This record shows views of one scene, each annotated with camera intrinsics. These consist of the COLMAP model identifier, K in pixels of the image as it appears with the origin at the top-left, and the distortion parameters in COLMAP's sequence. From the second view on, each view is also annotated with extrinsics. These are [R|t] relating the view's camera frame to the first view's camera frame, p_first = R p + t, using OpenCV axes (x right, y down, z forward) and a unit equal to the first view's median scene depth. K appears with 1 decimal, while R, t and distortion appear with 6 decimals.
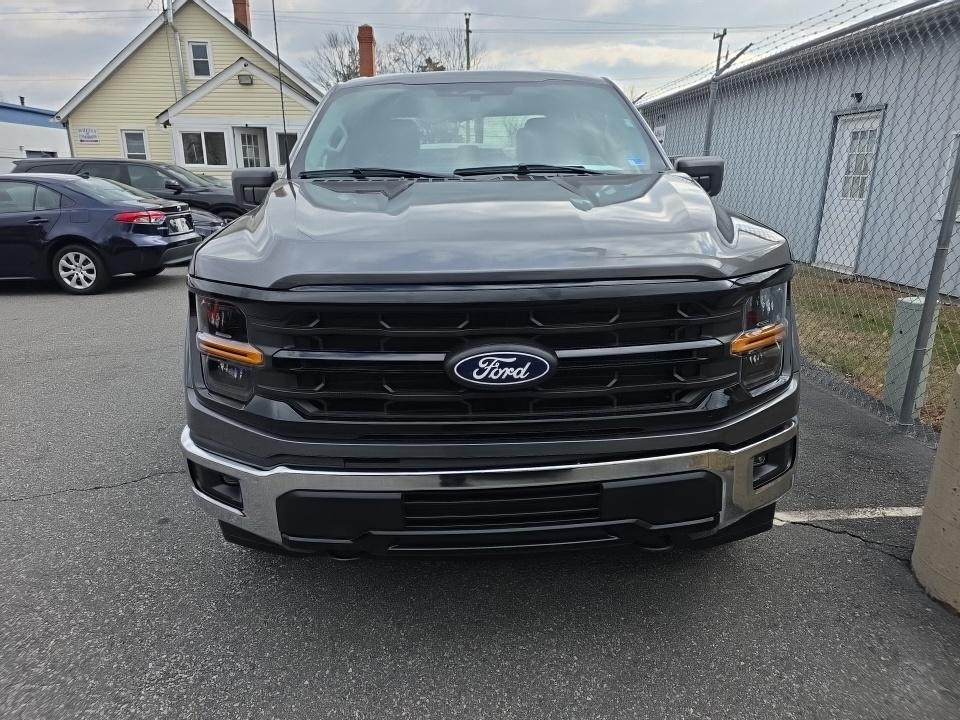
lens RADIAL K [[639.7, 0, 475.7], [0, 639.7, 357.6], [0, 0, 1]] dist [0.057178, -0.043701]
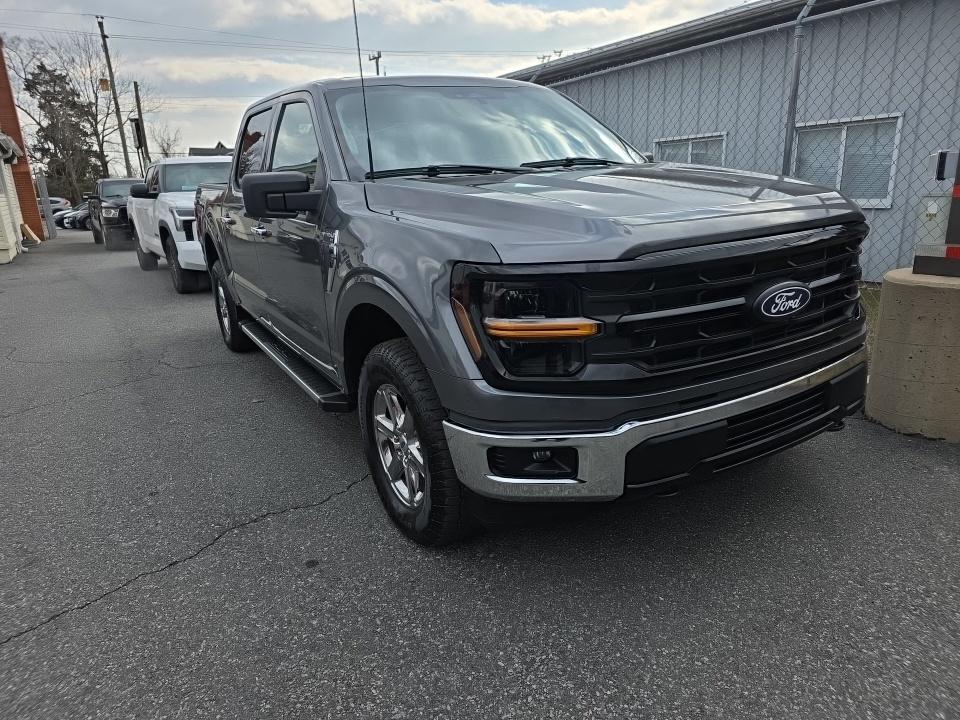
lens RADIAL K [[639.7, 0, 475.7], [0, 639.7, 357.6], [0, 0, 1]] dist [0.057178, -0.043701]
pose [[0.873012, -0.166242, 0.458491, -0.861205], [0.176780, 0.984043, 0.020193, -0.006758], [-0.454532, 0.063423, 0.888470, 0.117640]]
